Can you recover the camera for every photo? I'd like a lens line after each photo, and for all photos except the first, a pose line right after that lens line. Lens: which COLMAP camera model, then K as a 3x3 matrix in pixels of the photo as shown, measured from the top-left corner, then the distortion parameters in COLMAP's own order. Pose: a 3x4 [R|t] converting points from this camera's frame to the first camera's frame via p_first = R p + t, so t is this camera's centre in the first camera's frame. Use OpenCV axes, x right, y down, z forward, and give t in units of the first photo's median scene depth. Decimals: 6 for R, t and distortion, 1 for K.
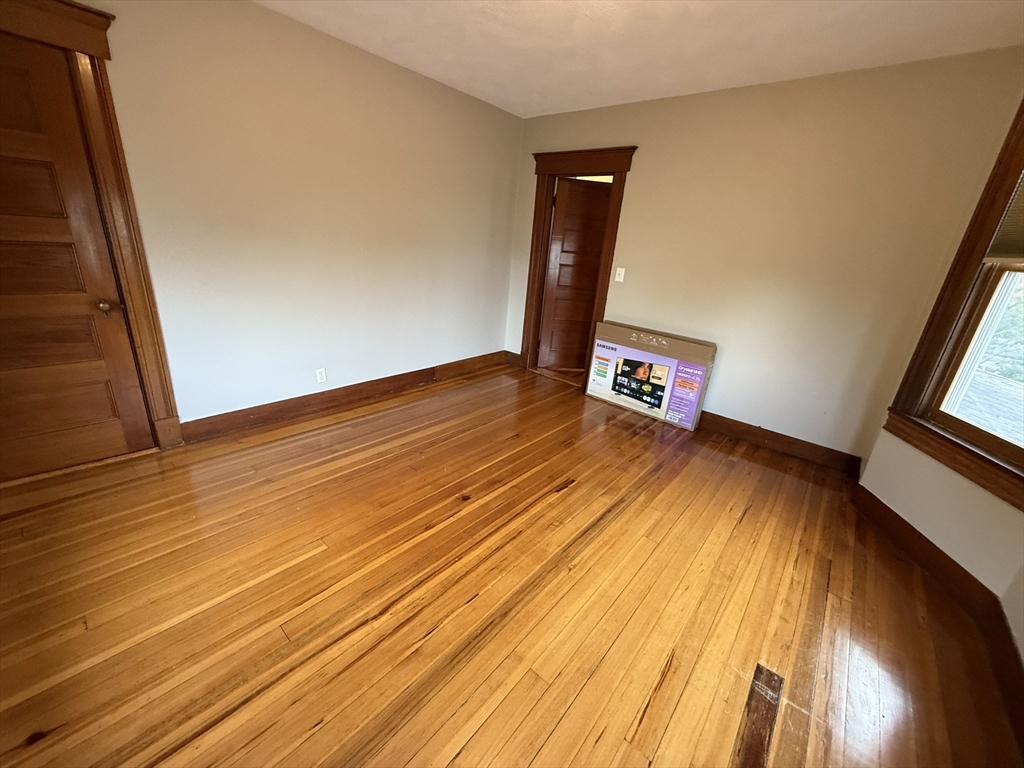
lens RADIAL K [[406.9, 0, 508.0], [0, 406.9, 382.2], [0, 0, 1]] dist [-0.000370, -0.000032]
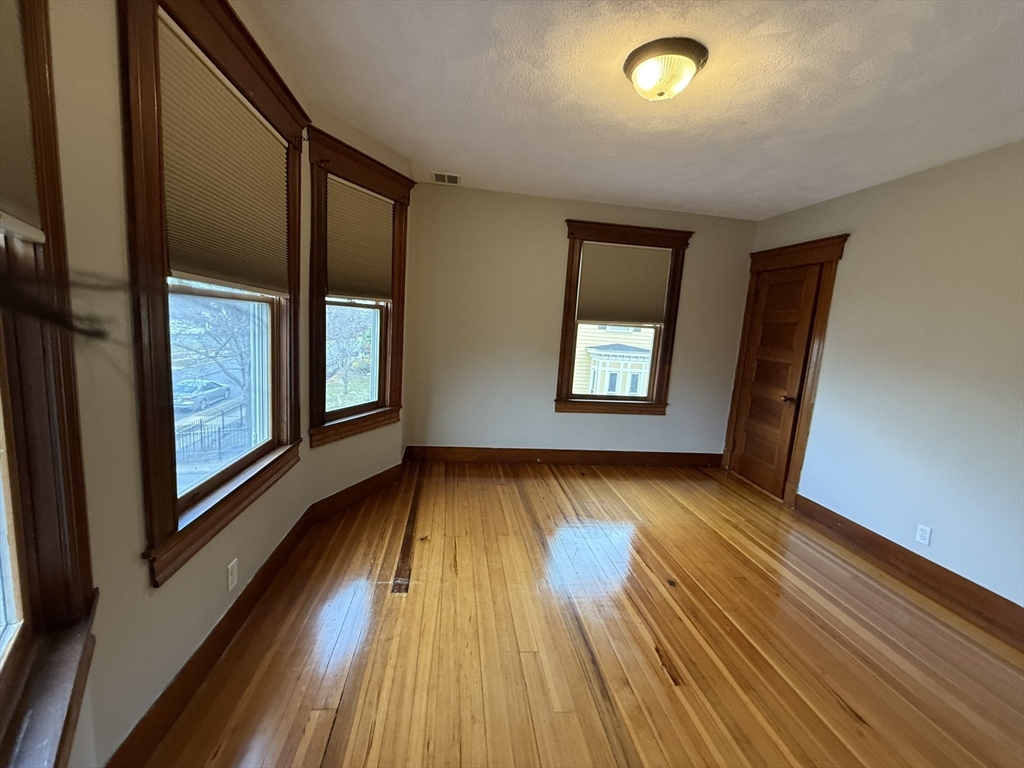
lens RADIAL K [[406.9, 0, 508.0], [0, 406.9, 382.2], [0, 0, 1]] dist [-0.000370, -0.000032]
pose [[-0.659152, -0.017406, -0.751808, 1.039128], [-0.360167, 0.884920, 0.295291, -0.341641], [0.660150, 0.465418, -0.589566, 1.231495]]
